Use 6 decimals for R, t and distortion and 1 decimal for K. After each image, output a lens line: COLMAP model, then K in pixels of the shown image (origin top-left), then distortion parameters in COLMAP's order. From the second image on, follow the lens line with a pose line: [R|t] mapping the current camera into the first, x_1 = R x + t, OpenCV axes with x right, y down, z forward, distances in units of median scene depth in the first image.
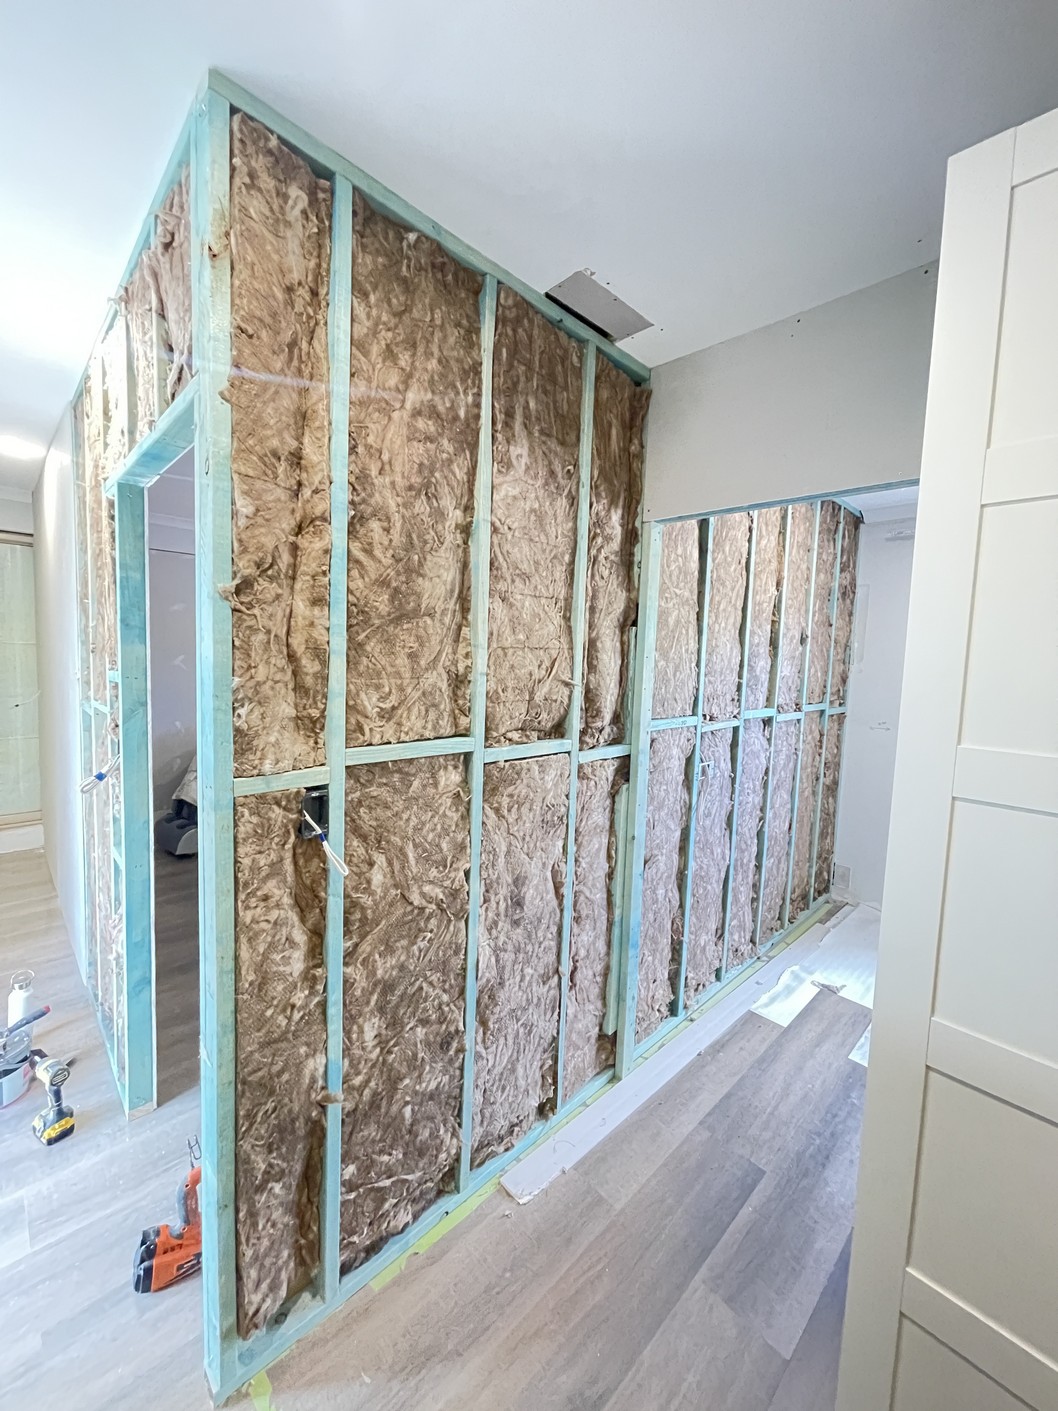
lens RADIAL K [[566.7, 0, 534.5], [0, 566.7, 701.7], [0, 0, 1]] dist [-0.001967, -0.000560]
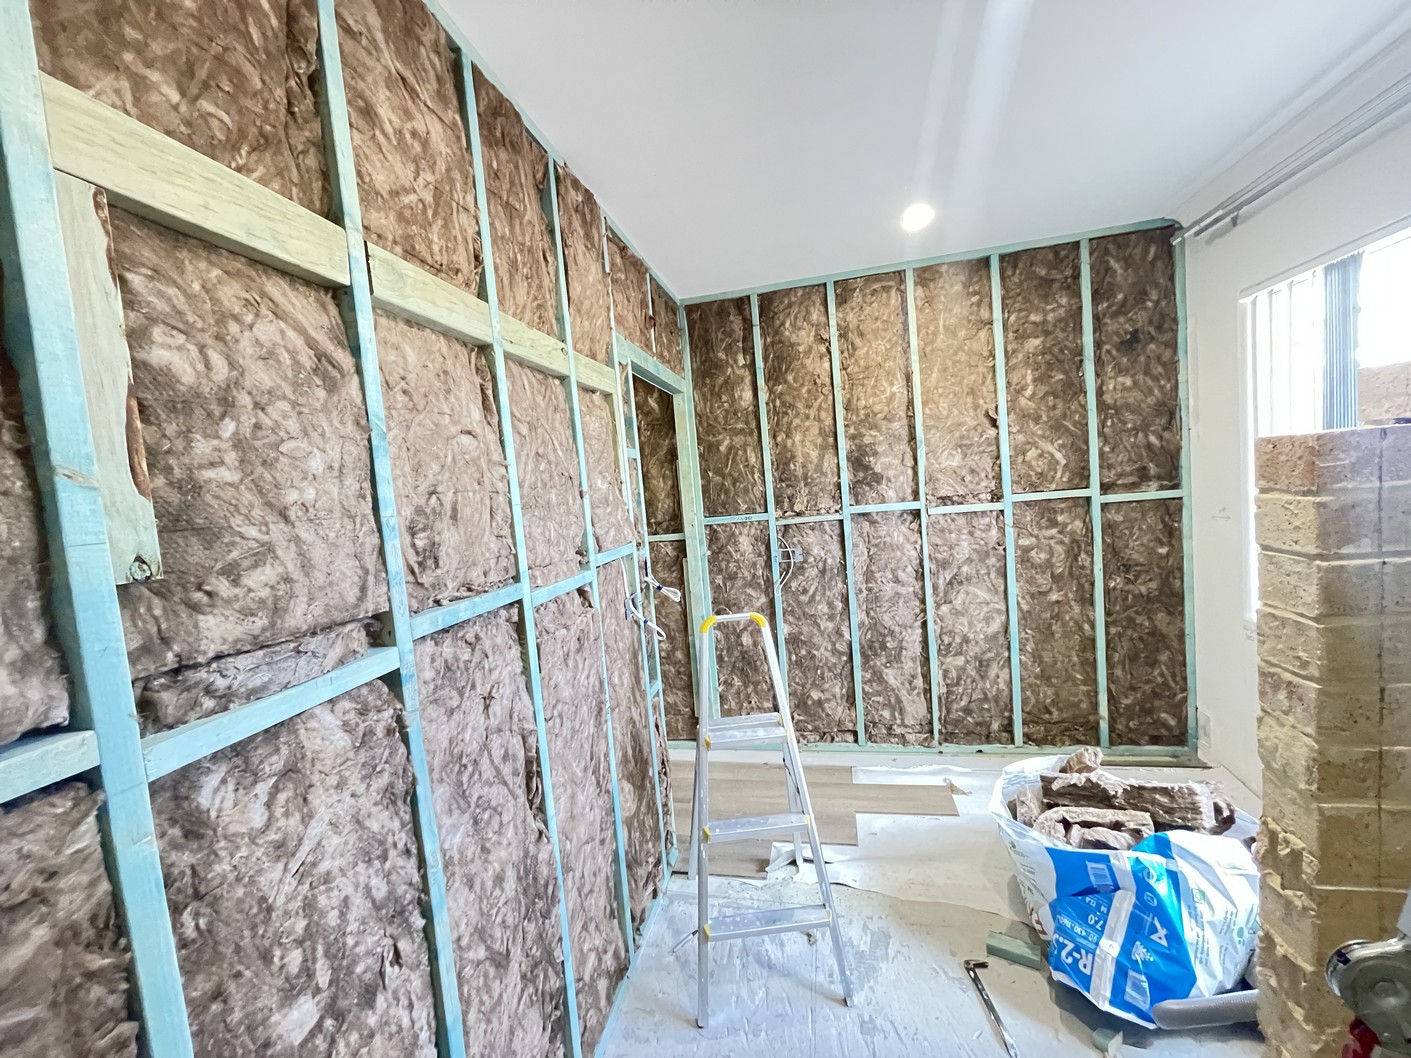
lens RADIAL K [[566.7, 0, 702.2], [0, 566.7, 527.9], [0, 0, 1]] dist [-0.001967, -0.000560]
pose [[0.533333, -0.026015, -0.845505, 1.432394], [0.039867, 0.999189, -0.005596, 0.066721], [0.844965, -0.030723, 0.533938, 0.174974]]
